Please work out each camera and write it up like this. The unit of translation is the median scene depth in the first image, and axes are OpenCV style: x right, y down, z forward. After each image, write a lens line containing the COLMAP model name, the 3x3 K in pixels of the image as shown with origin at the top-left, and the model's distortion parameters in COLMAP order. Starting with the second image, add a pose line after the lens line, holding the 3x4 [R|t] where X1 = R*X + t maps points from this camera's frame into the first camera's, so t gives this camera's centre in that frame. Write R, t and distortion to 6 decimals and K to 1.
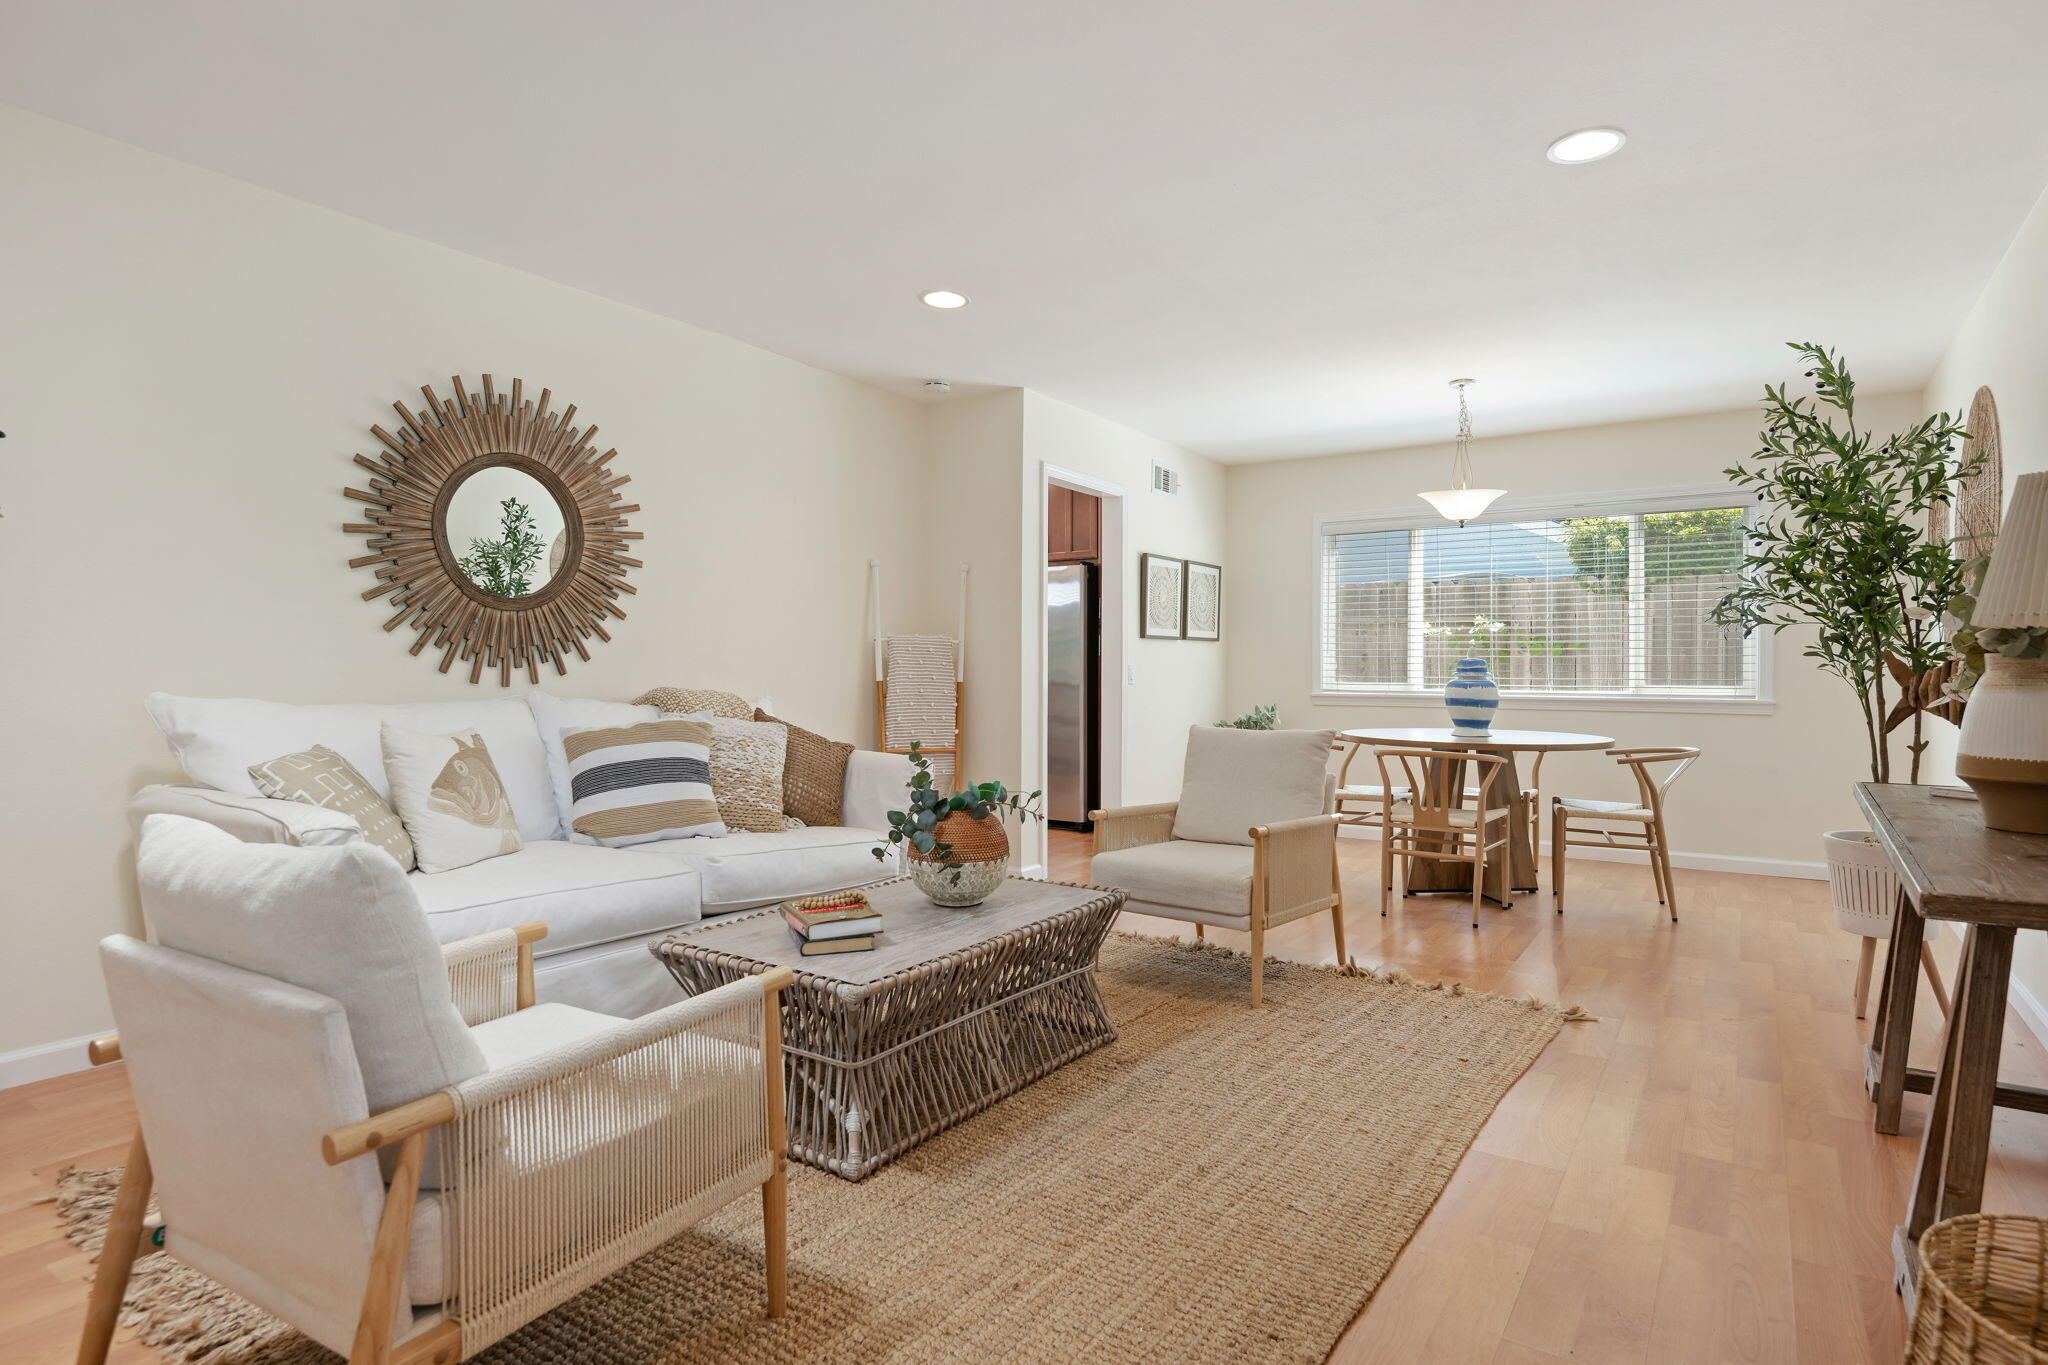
lens RADIAL K [[1071.5, 0, 1028.8], [0, 1071.5, 688.9], [0, 0, 1]] dist [-0.000712, -0.000391]
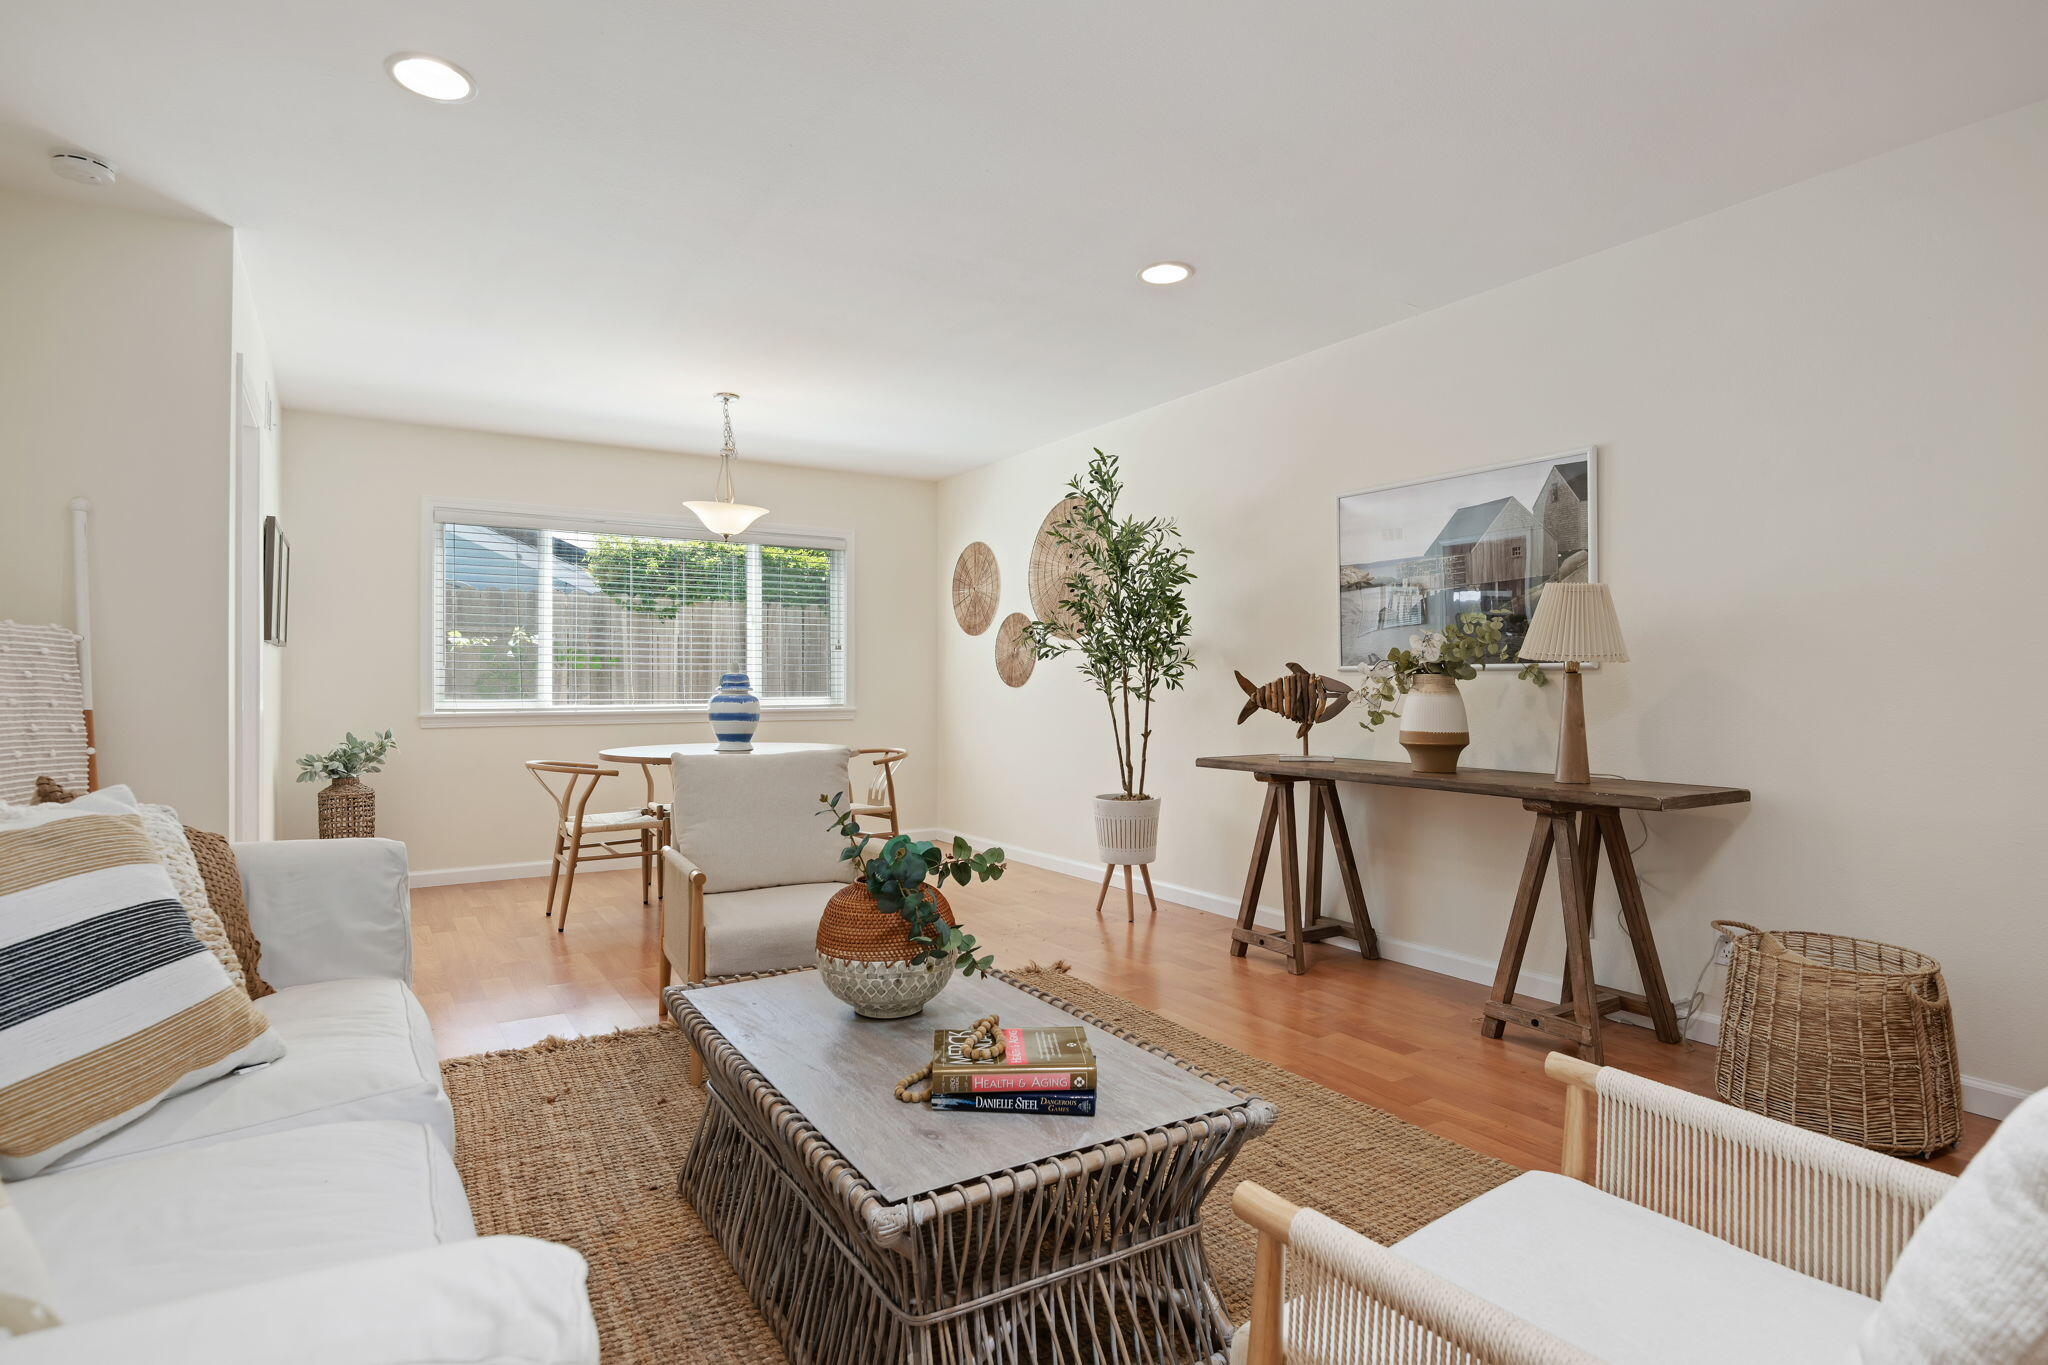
lens RADIAL K [[1050.2, 0, 1024.0], [0, 1050.2, 682.5], [0, 0, 1]] dist [-0.000060, -0.000176]
pose [[0.382904, -0.003069, 0.923783, -1.133667], [0.018514, 0.999819, -0.004352, -0.029145], [-0.923603, 0.018769, 0.382891, 1.053531]]
